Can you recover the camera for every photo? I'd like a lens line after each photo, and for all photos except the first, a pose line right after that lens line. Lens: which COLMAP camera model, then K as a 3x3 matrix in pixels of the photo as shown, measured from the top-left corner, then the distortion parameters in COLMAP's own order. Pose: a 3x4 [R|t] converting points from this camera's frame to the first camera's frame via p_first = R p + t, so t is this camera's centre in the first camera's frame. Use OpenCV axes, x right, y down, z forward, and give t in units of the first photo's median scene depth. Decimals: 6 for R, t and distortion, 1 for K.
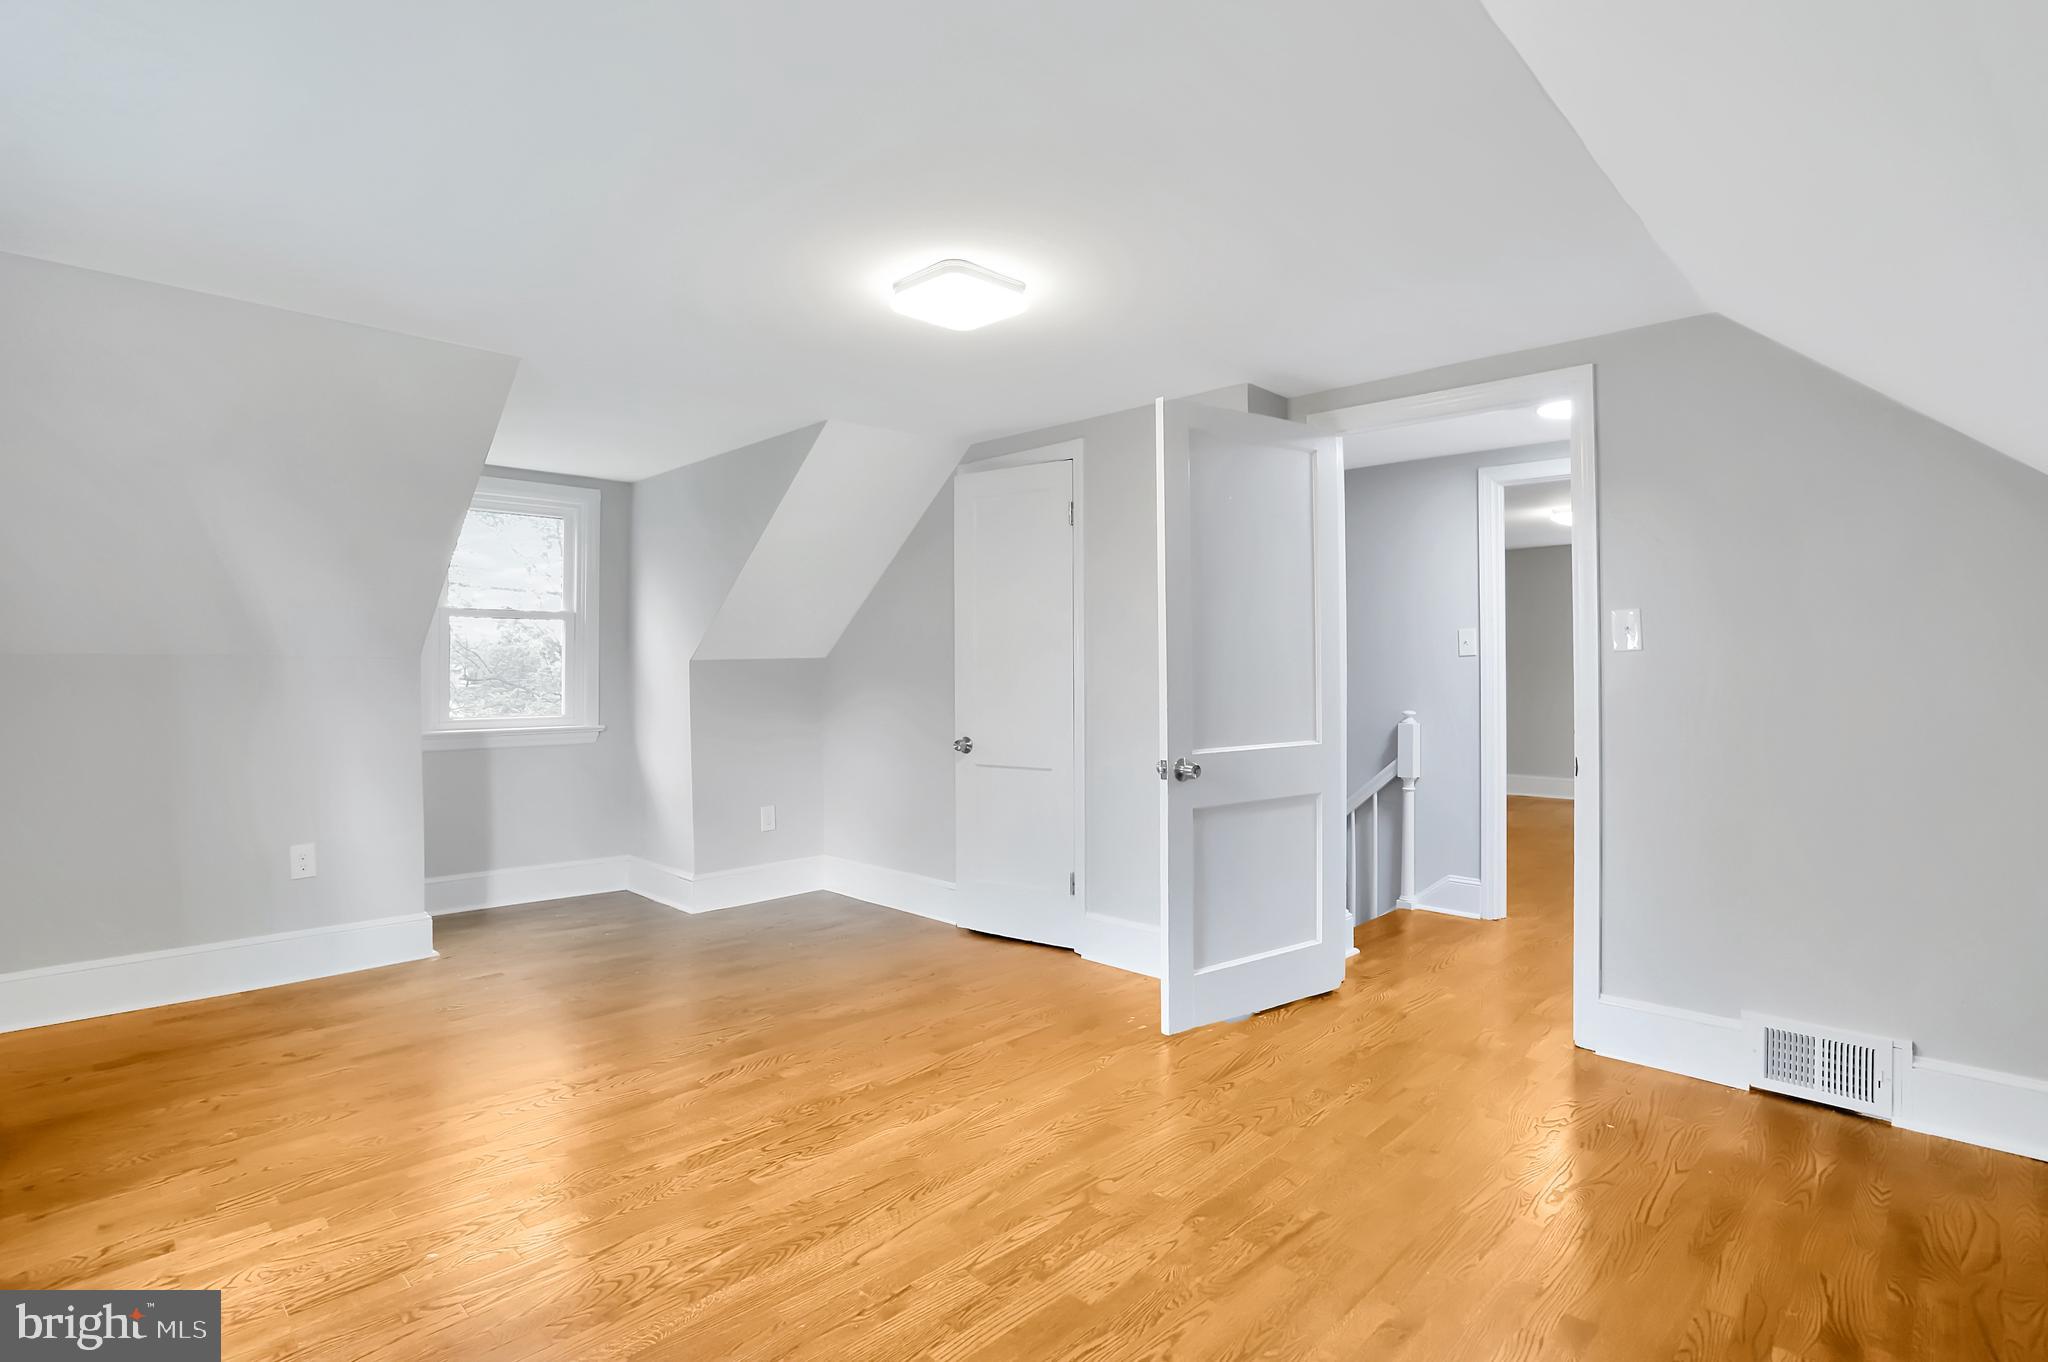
lens RADIAL K [[1017.5, 0, 1034.0], [0, 1017.5, 674.7], [0, 0, 1]] dist [-0.064460, 0.025604]
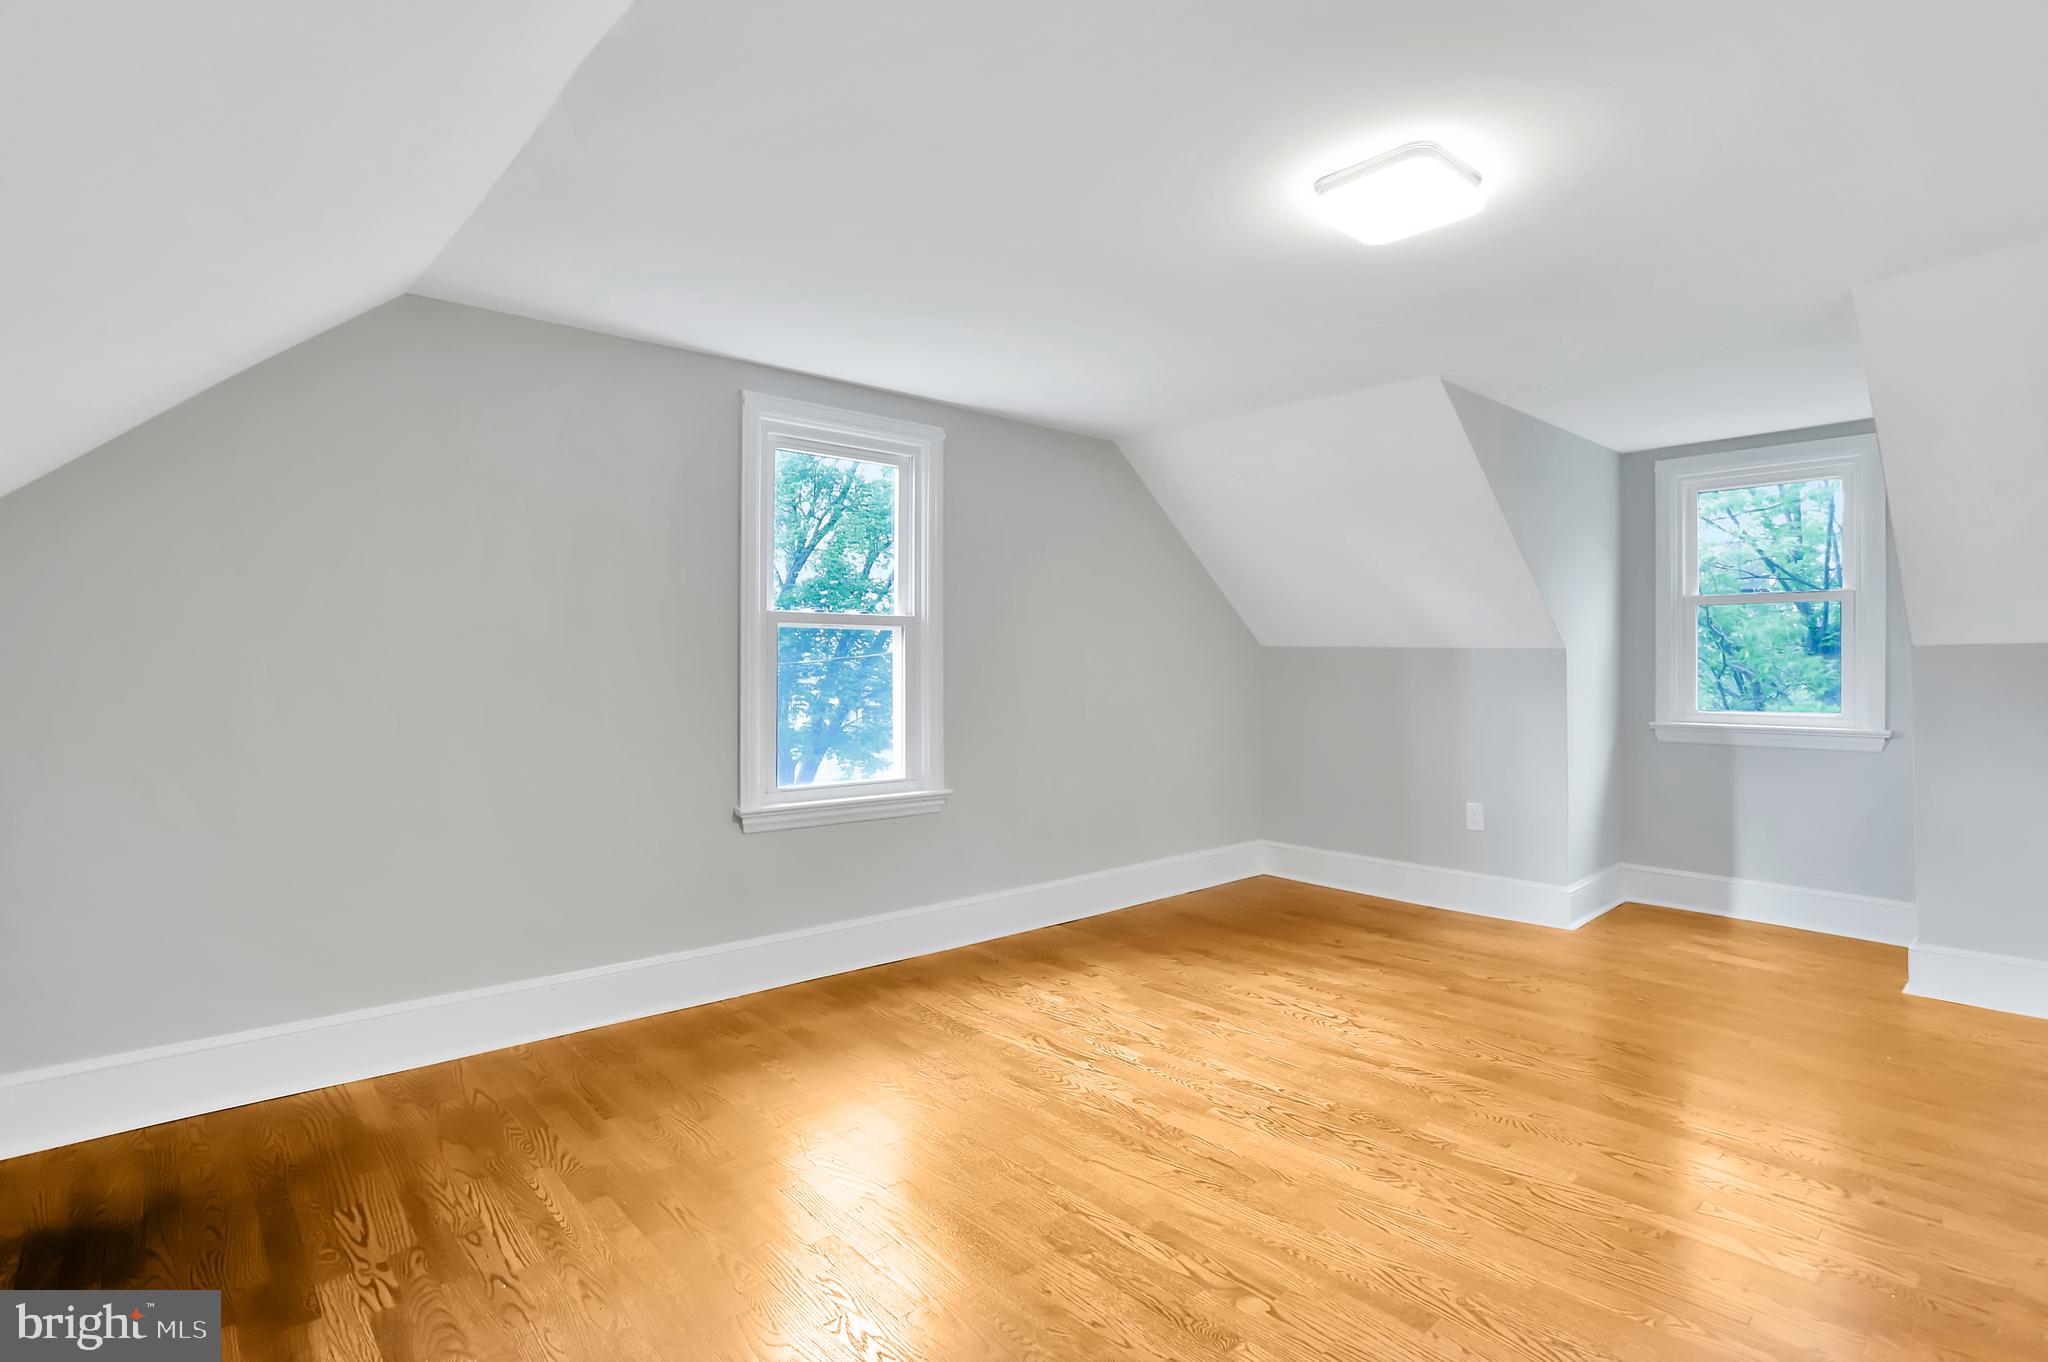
lens RADIAL K [[1017.5, 0, 1034.0], [0, 1017.5, 674.7], [0, 0, 1]] dist [-0.064460, 0.025604]
pose [[-0.065781, 0.010505, -0.997779, 0.748646], [-0.008186, 0.999905, 0.011067, 0.006853], [0.997800, 0.008896, -0.065689, 0.762880]]
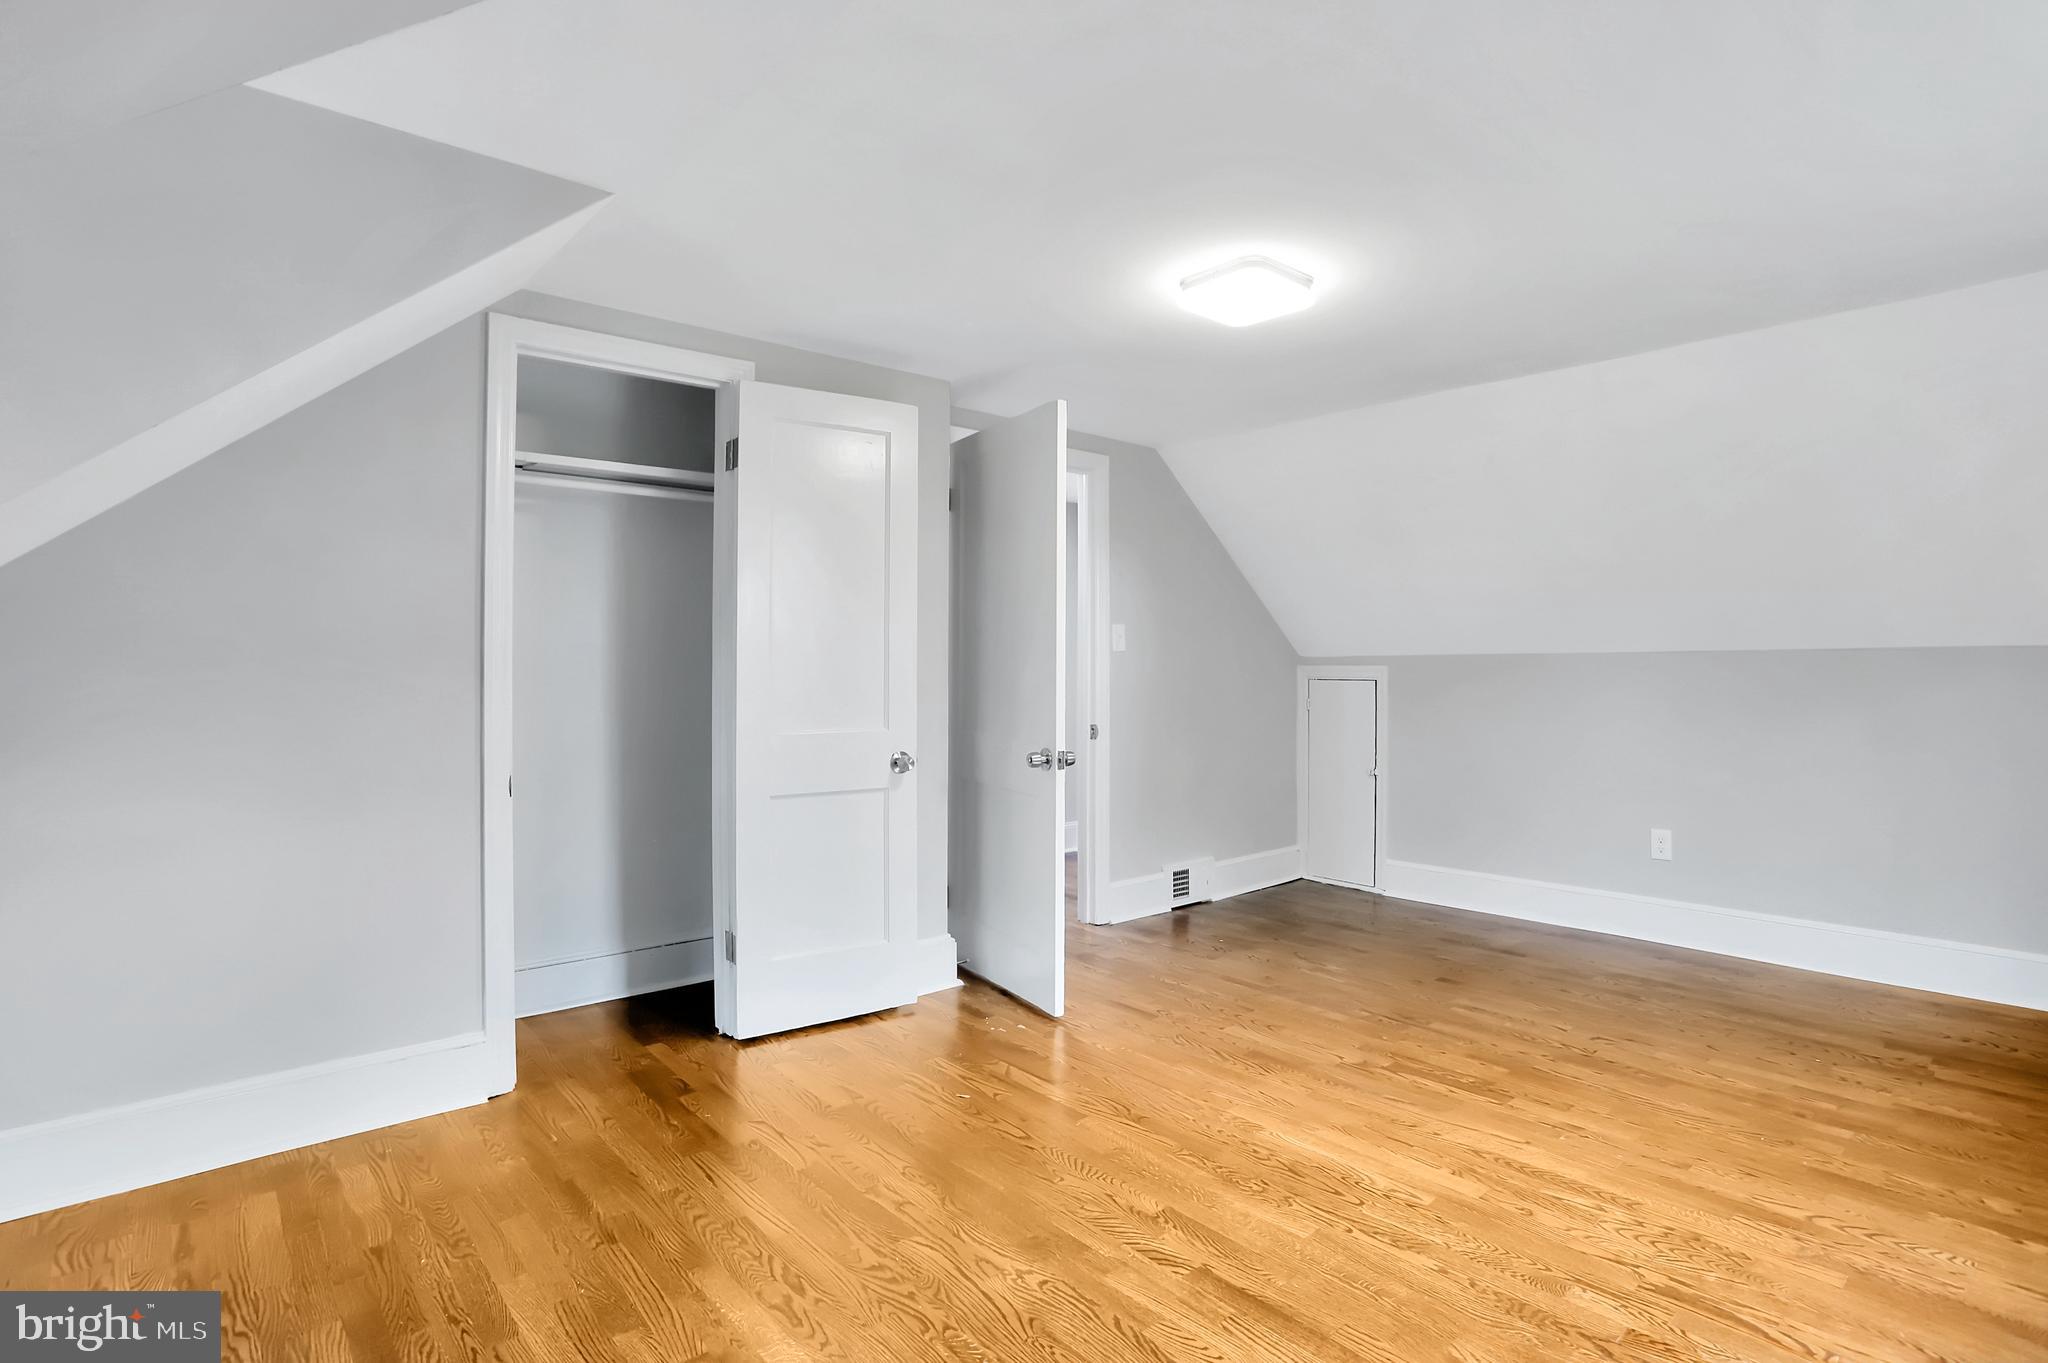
lens RADIAL K [[1012.4, 0, 1042.3], [0, 1012.4, 679.7], [0, 0, 1]] dist [-0.072416, 0.026312]
pose [[0.082242, -0.009433, 0.996568, -1.080187], [0.010303, 0.999910, 0.008614, 0.003349], [-0.996559, 0.009559, 0.082331, 1.124678]]
